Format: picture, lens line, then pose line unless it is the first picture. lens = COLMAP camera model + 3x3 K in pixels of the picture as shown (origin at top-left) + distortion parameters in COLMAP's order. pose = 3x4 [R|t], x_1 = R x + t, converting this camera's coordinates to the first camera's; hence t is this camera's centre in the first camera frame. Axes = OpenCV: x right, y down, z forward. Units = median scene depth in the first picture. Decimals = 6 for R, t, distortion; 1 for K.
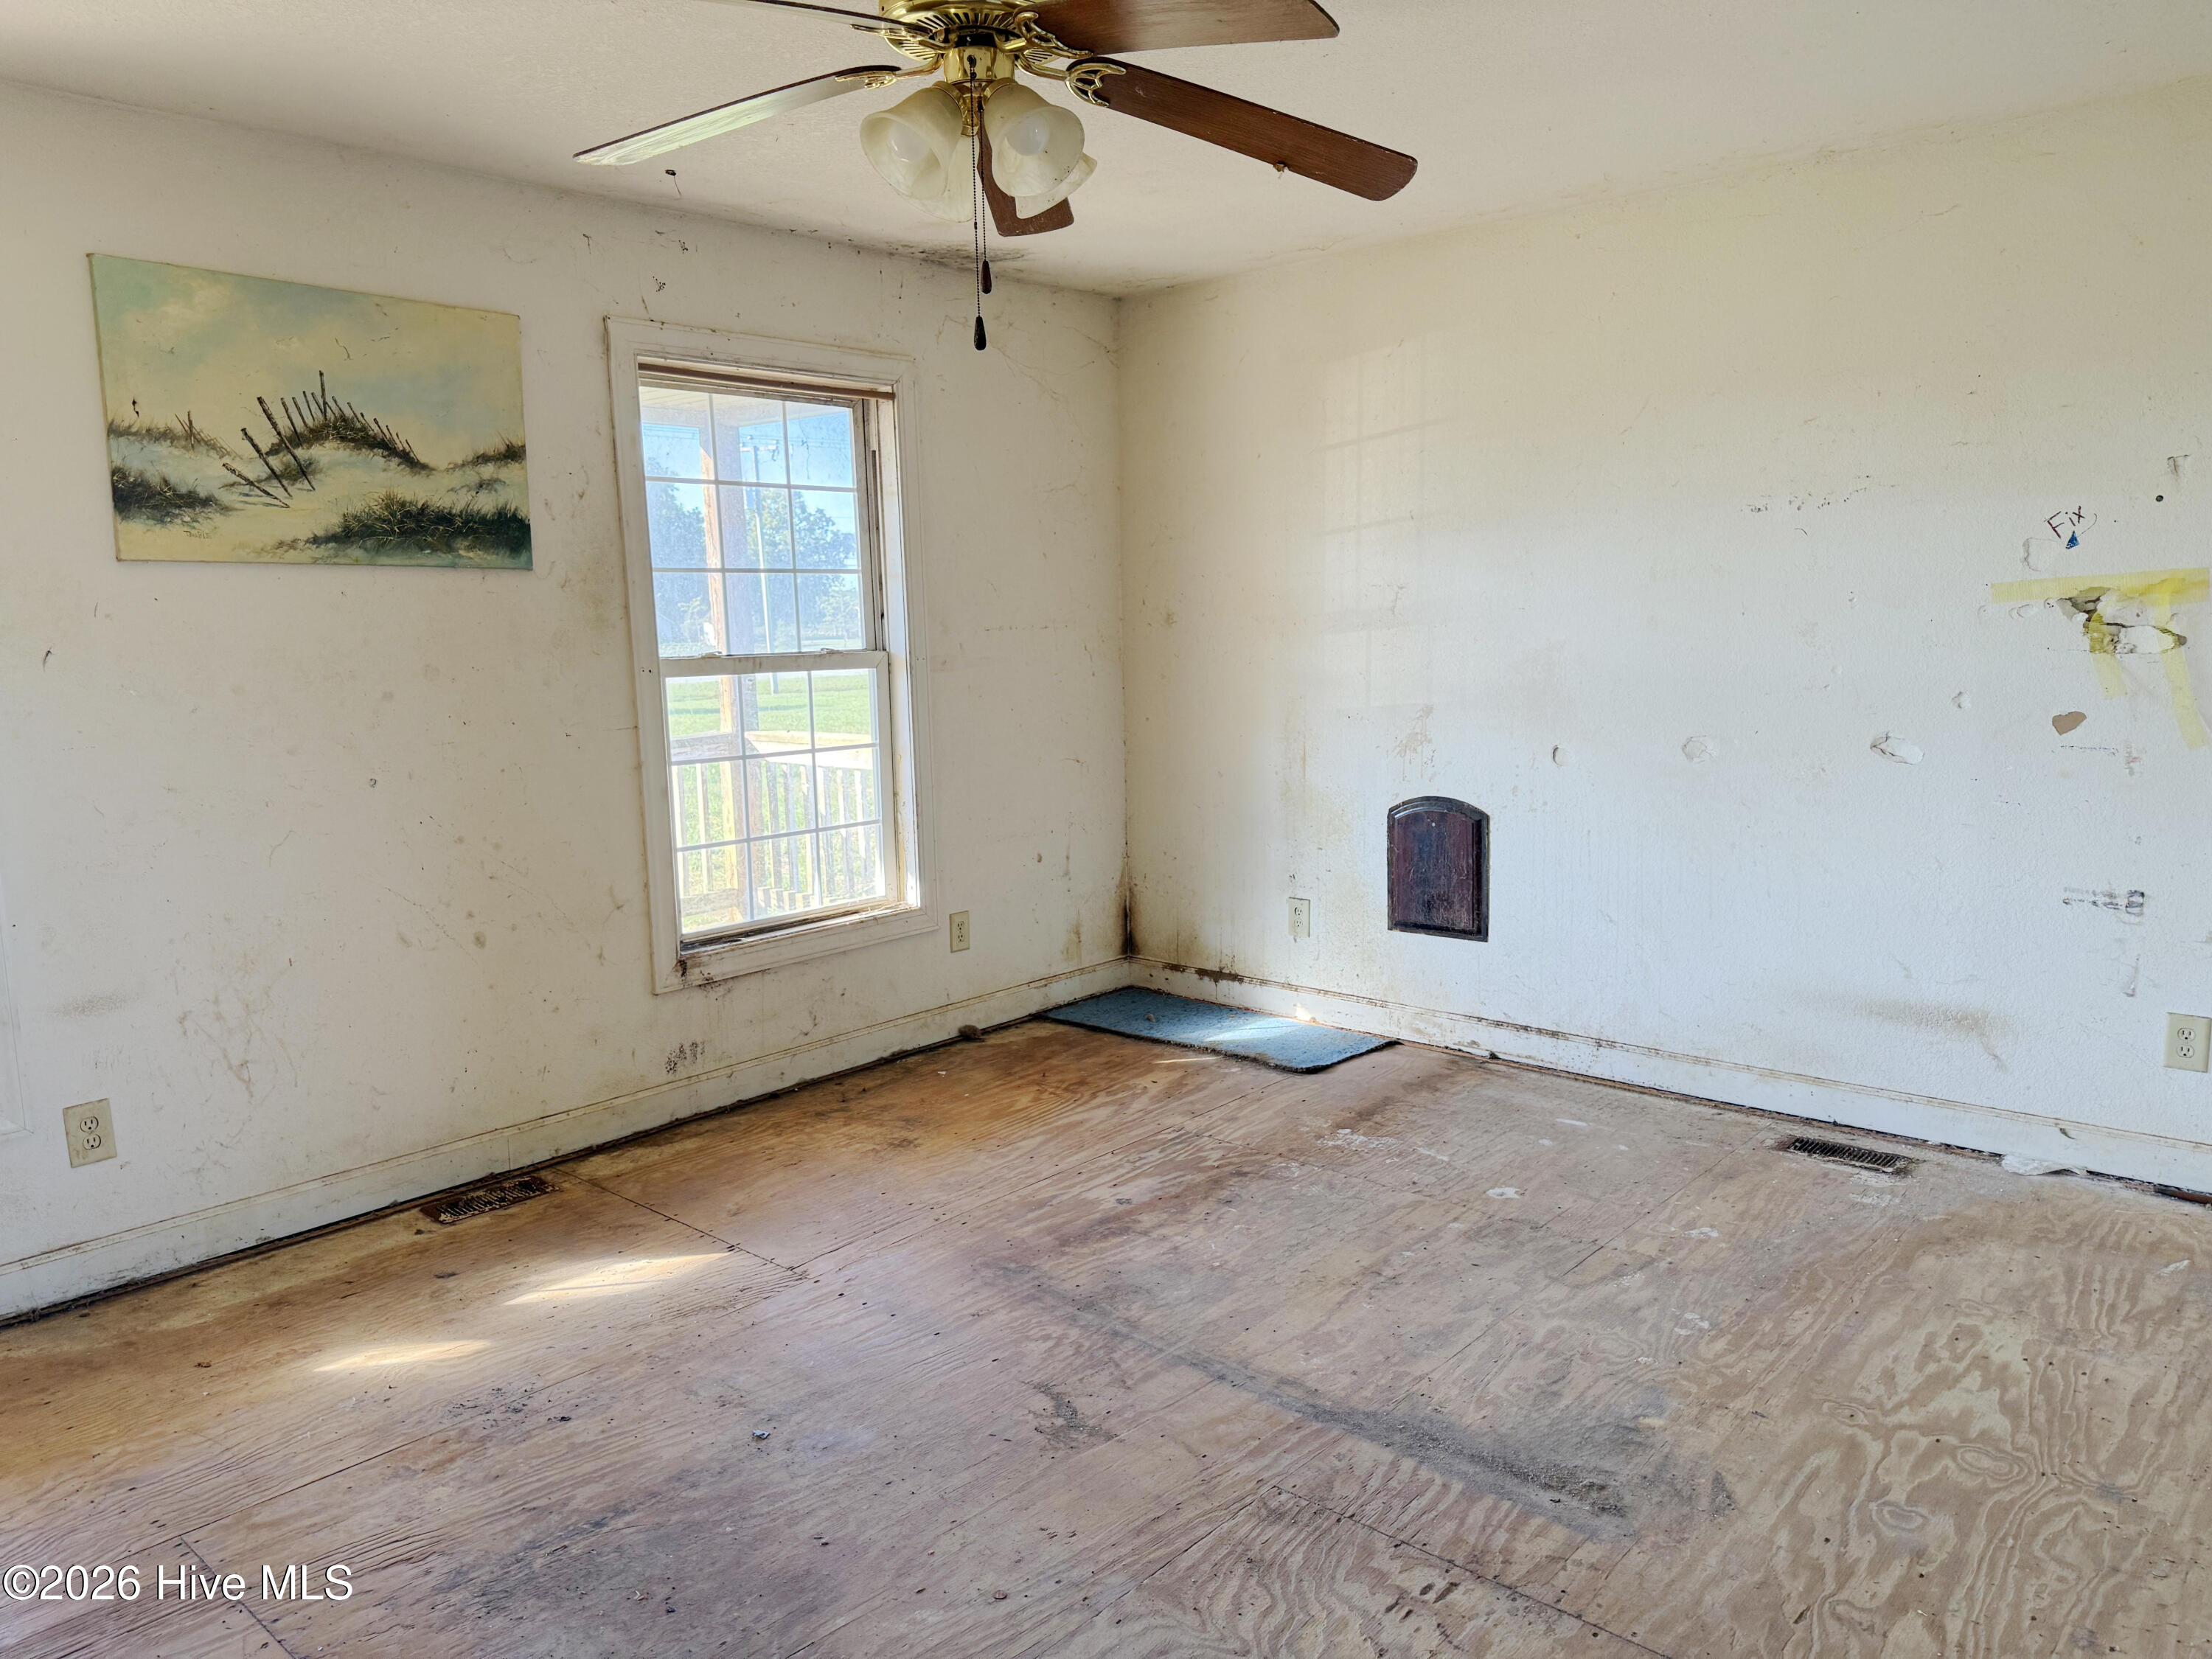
lens RADIAL K [[1570.2, 0, 1095.5], [0, 1570.2, 831.7], [0, 0, 1]] dist [0.069377, -0.089685]
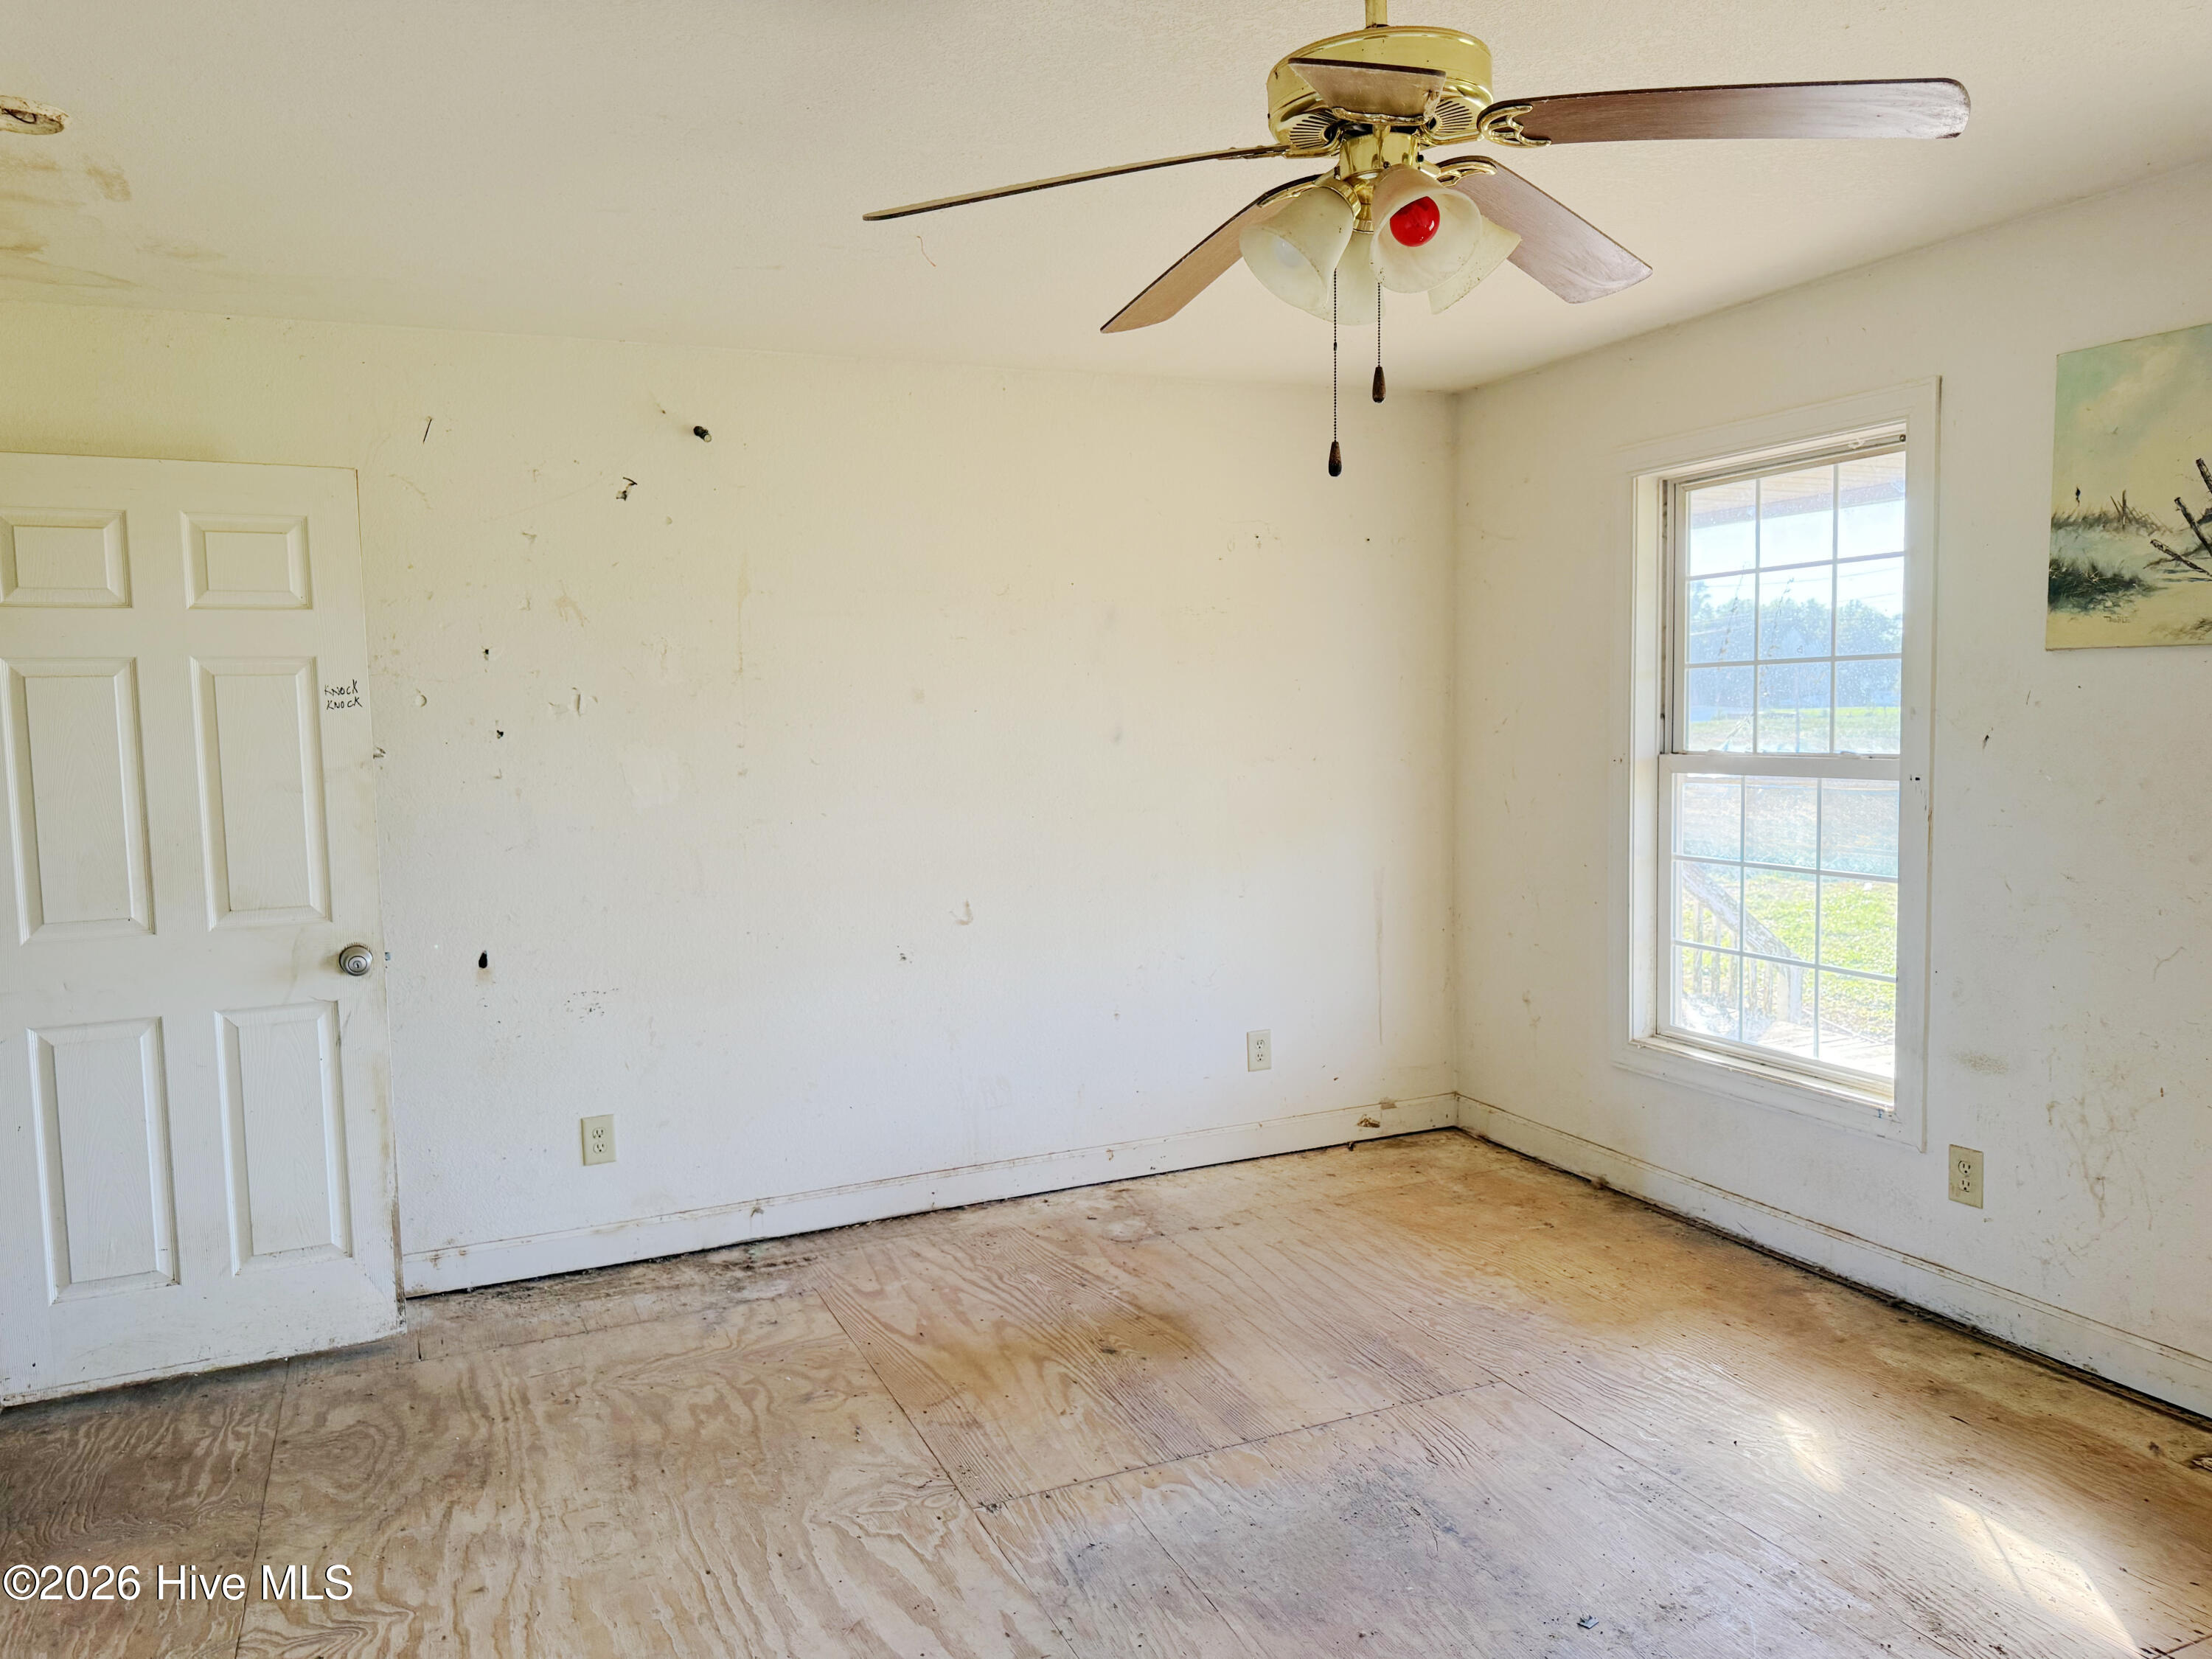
lens RADIAL K [[1570.2, 0, 1095.5], [0, 1570.2, 831.7], [0, 0, 1]] dist [0.069377, -0.089685]
pose [[-0.420397, 0.103044, -0.901470, 0.563956], [-0.091869, 0.983590, 0.155273, -0.153547], [0.902678, 0.148094, -0.404032, 0.852517]]
